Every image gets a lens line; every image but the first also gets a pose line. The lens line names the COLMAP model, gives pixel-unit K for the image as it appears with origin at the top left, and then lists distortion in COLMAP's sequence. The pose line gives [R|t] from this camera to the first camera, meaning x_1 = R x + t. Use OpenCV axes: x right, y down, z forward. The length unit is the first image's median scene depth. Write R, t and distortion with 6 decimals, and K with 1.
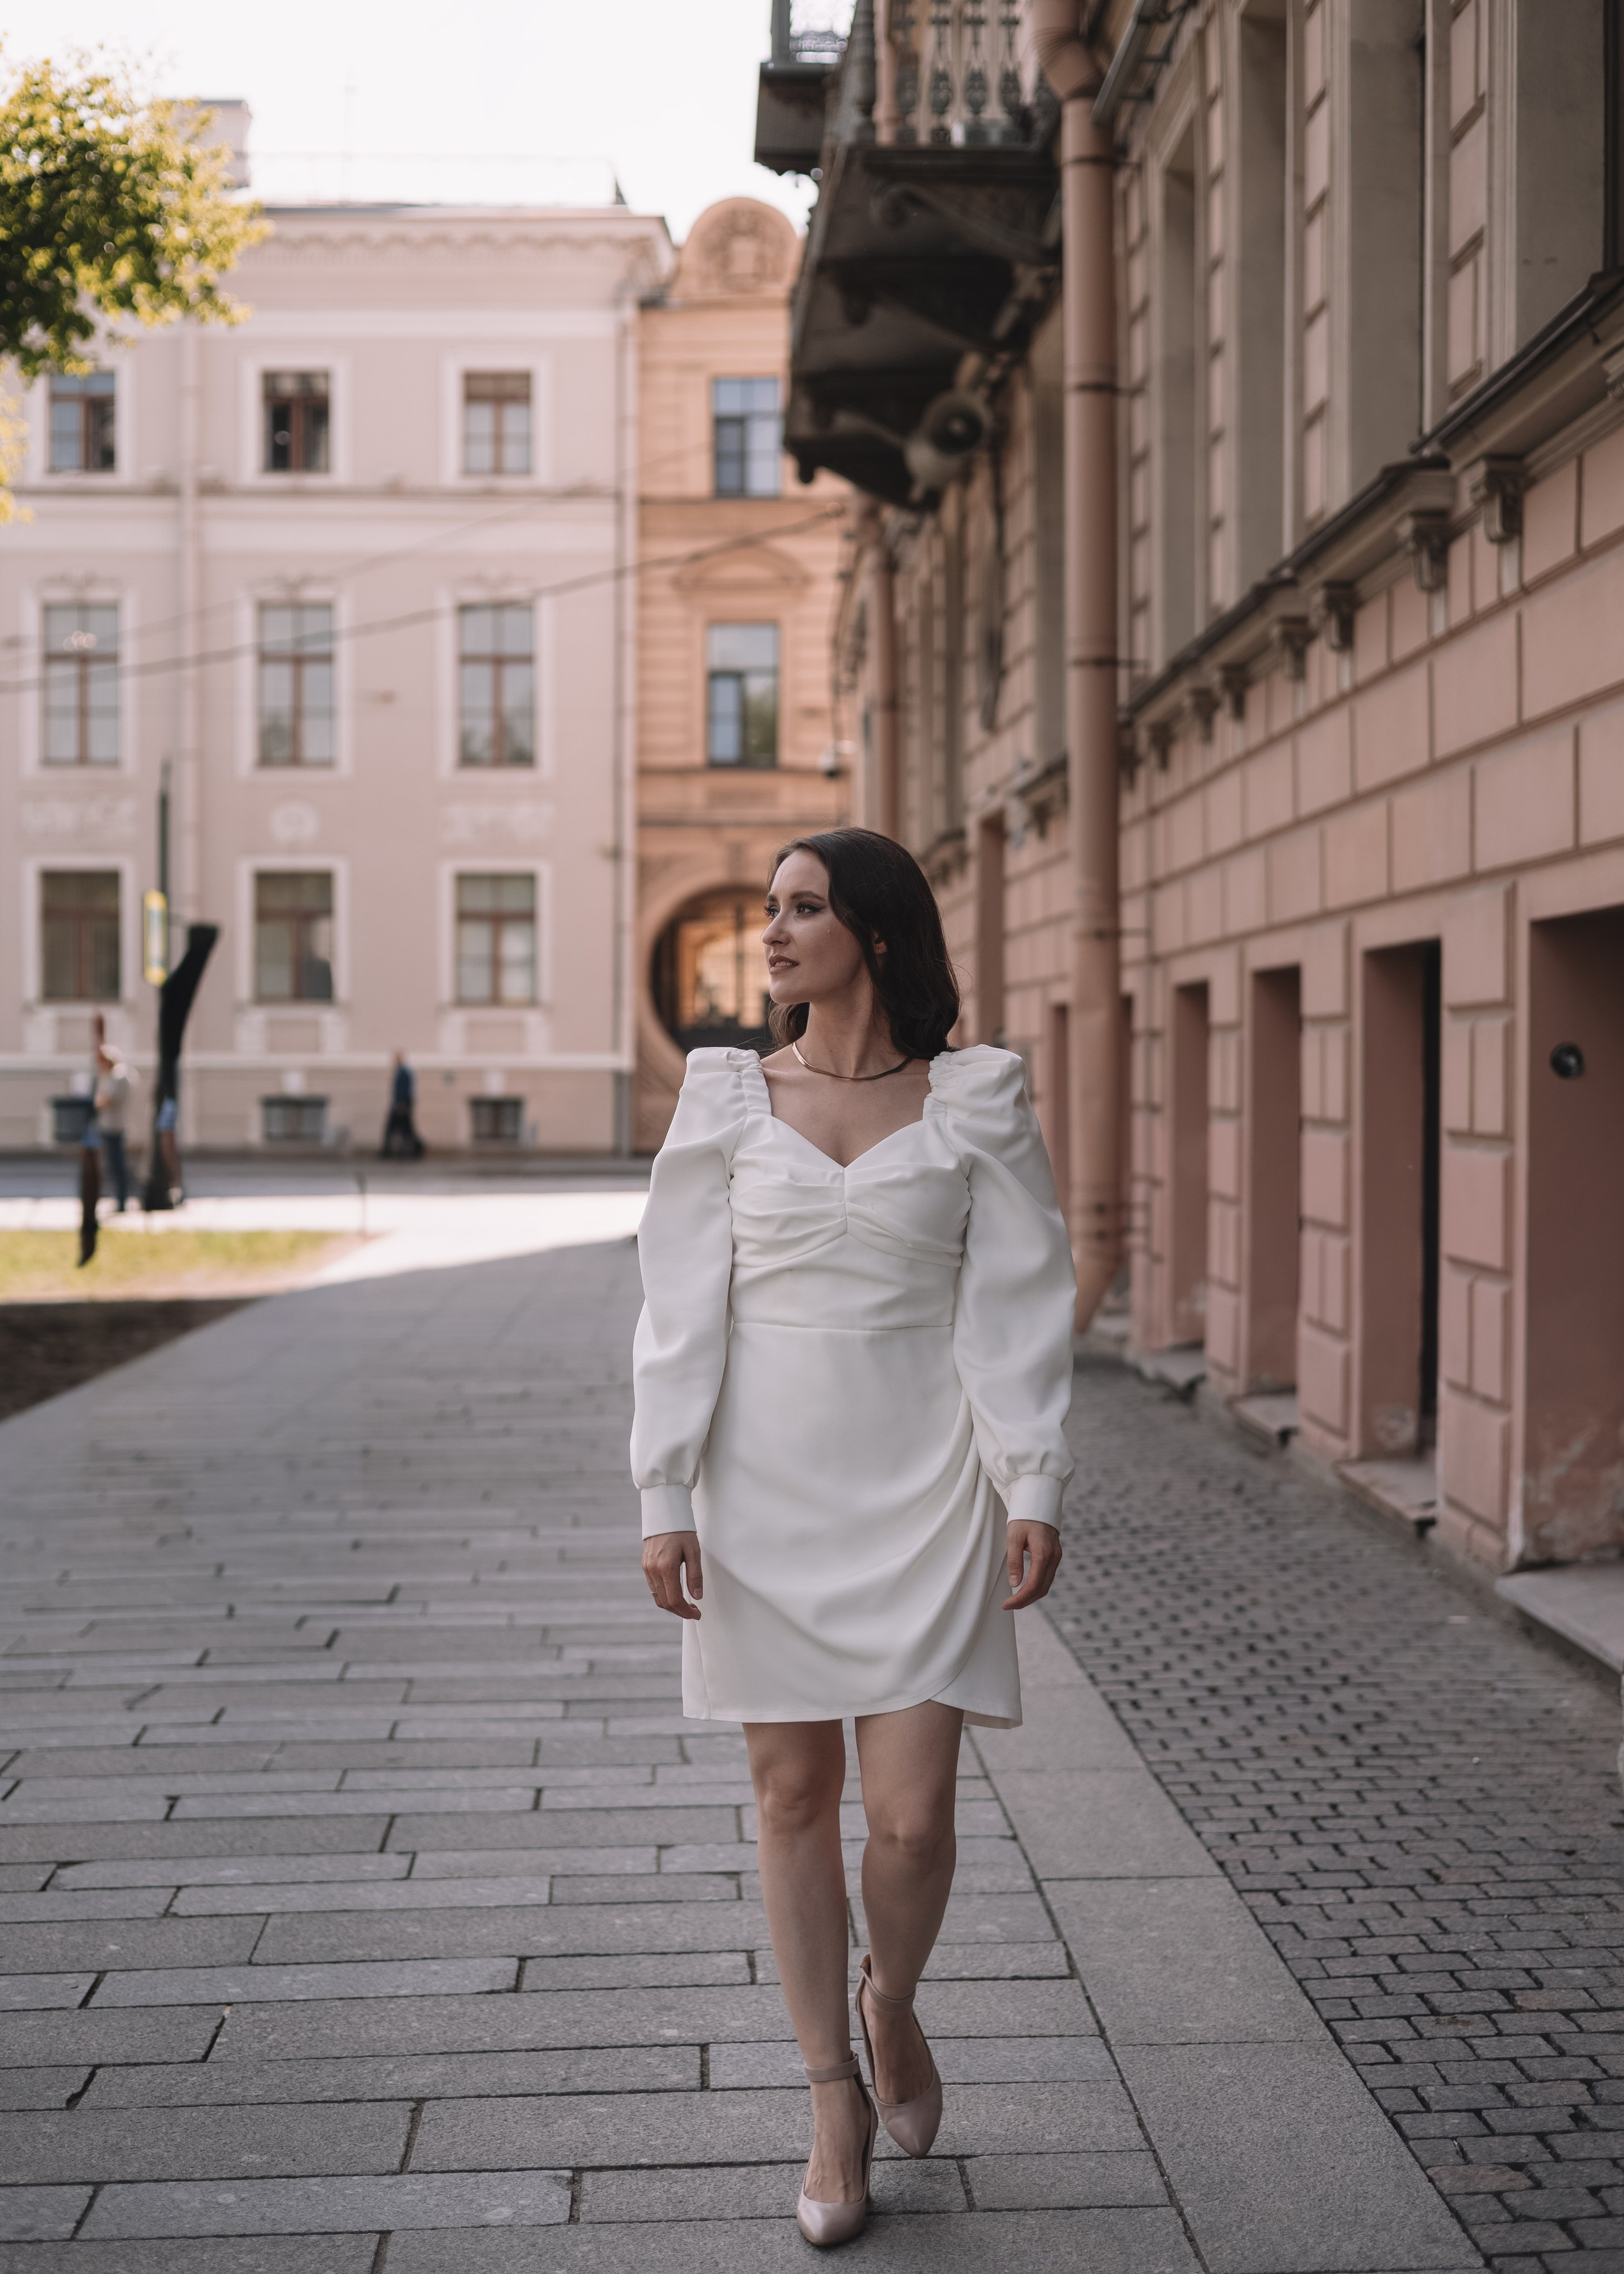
lens RADIAL K [[3419.5, 0, 885.7], [0, 3419.5, 1139.4], [0, 0, 1]] dist [0.019348, 0.051547]
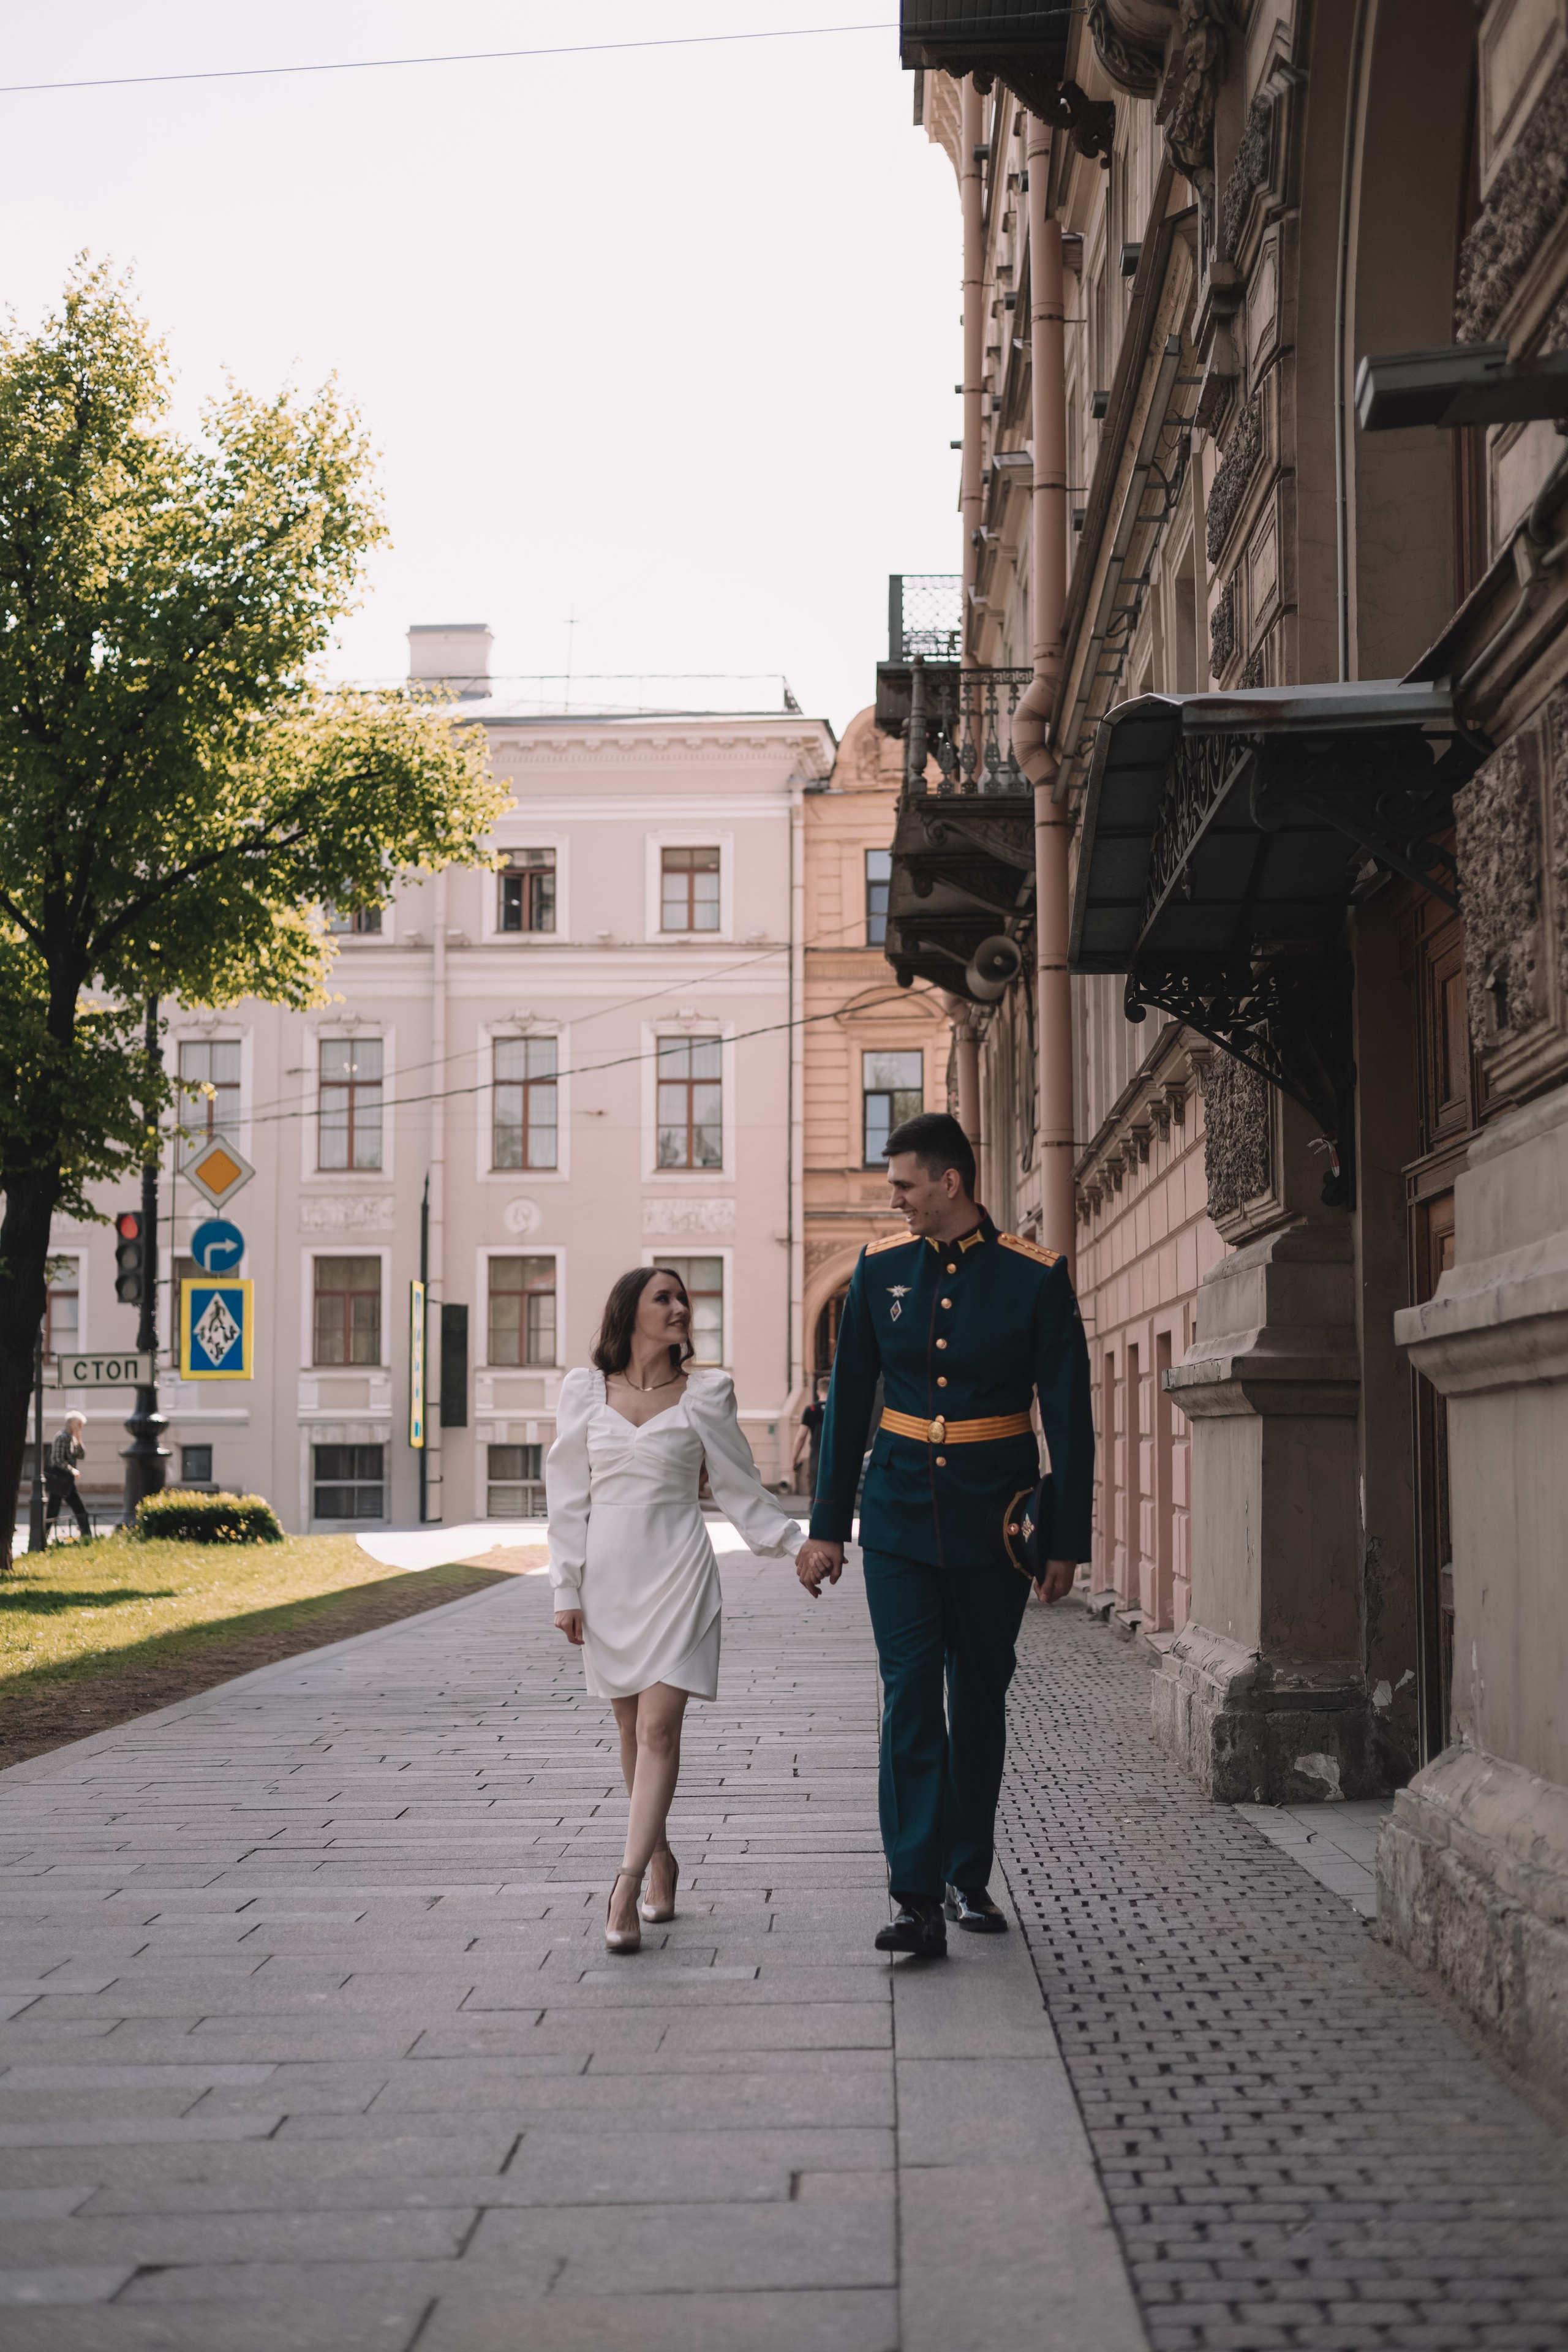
lens RADIAL K [[3575.8, 0, 785.7], [0, 3575.8, 1221.2], [0, 0, 1]] dist [0.036068, -0.156817]
pose [[0.995797, -0.007764, -0.091257, 0.035650], [0.000492, 0.996839, -0.079447, 0.009414], [0.091585, 0.079068, 0.992653, -0.250574]]
